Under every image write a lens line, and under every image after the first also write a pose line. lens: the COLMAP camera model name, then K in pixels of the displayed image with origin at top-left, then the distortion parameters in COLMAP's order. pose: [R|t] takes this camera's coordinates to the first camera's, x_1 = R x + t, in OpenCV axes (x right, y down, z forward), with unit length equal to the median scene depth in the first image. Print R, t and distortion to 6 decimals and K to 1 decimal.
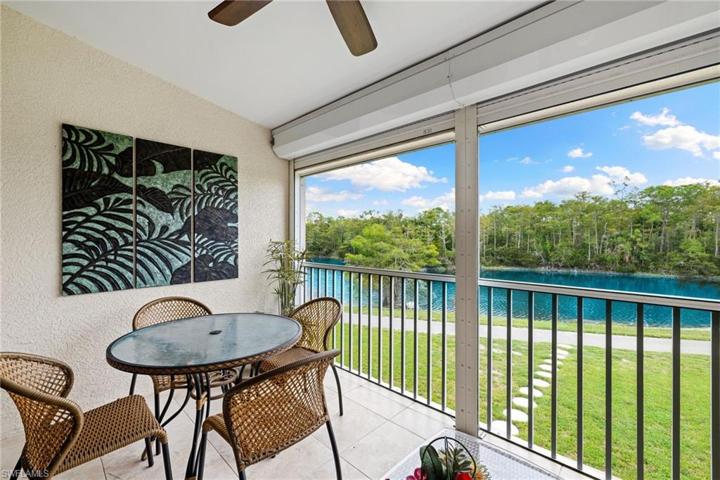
lens RADIAL K [[301.8, 0, 360.0], [0, 301.8, 240.0], [0, 0, 1]] dist [-0.000546, 0.000089]
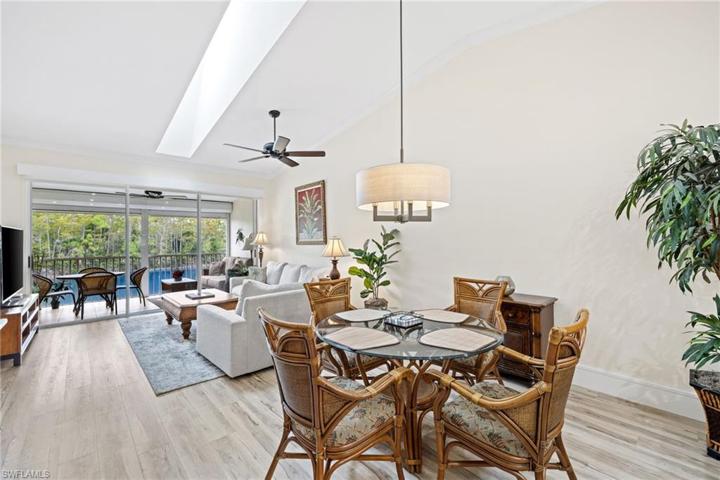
lens RADIAL K [[303.3, 0, 357.8], [0, 303.3, 237.8], [0, 0, 1]] dist [-0.000049, 0.000413]
pose [[0.075539, 0.004583, 0.997132, -1.925106], [0.015739, 0.999859, -0.005788, -0.013143], [-0.997019, 0.016131, 0.075456, -1.145534]]
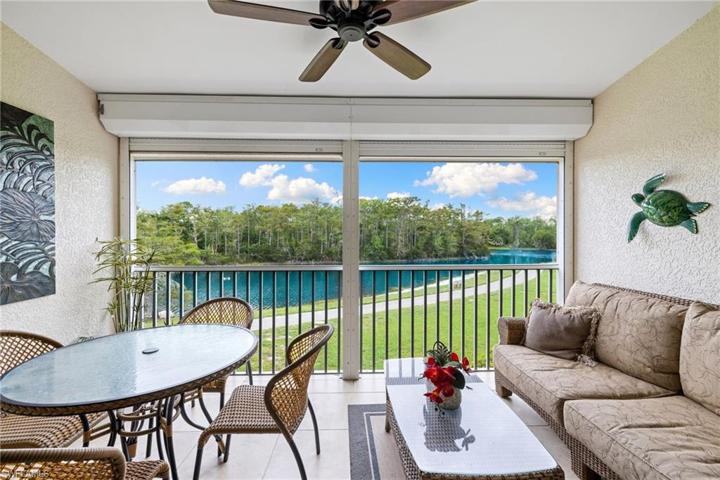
lens RADIAL K [[303.3, 0, 357.8], [0, 303.3, 237.8], [0, 0, 1]] dist [-0.000049, 0.000413]
pose [[0.709457, -0.005759, 0.704726, -0.355438], [0.005428, 0.999982, 0.002708, -0.002327], [-0.704728, 0.001904, 0.709475, 0.006565]]
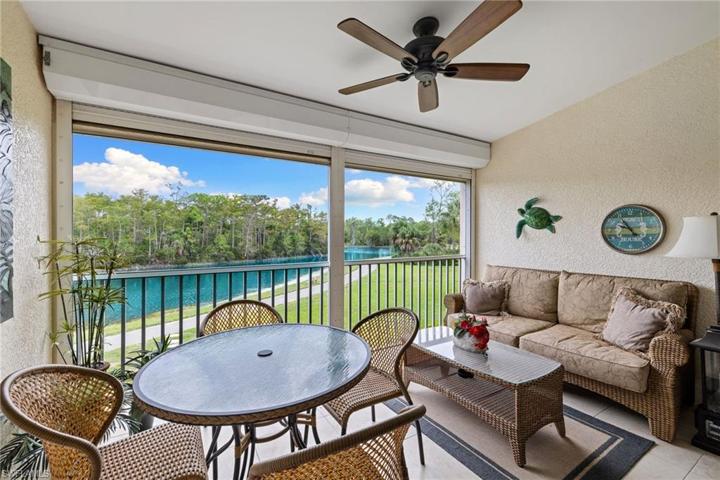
lens RADIAL K [[301.6, 0, 357.9], [0, 301.6, 237.2], [0, 0, 1]] dist [0.000088, 0.000327]
pose [[0.279794, -0.007712, 0.960029, -0.631933], [0.005798, 0.999963, 0.006343, -0.002116], [-0.960043, 0.003791, 0.279828, 0.294100]]
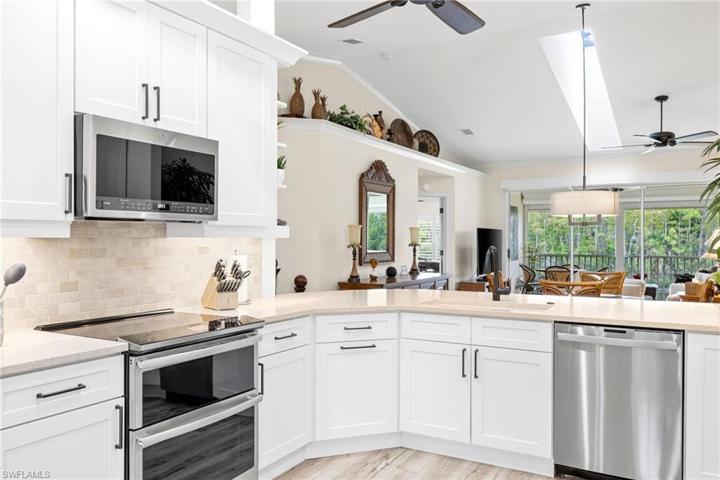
lens RADIAL K [[581.7, 0, 367.5], [0, 581.7, 242.3], [0, 0, 1]] dist [-0.000362, 0.002537]
pose [[0.966934, -0.000134, 0.255027, -2.348158], [0.000557, 0.999999, -0.001587, 0.000281], [-0.255027, 0.001677, 0.966933, -2.661706]]
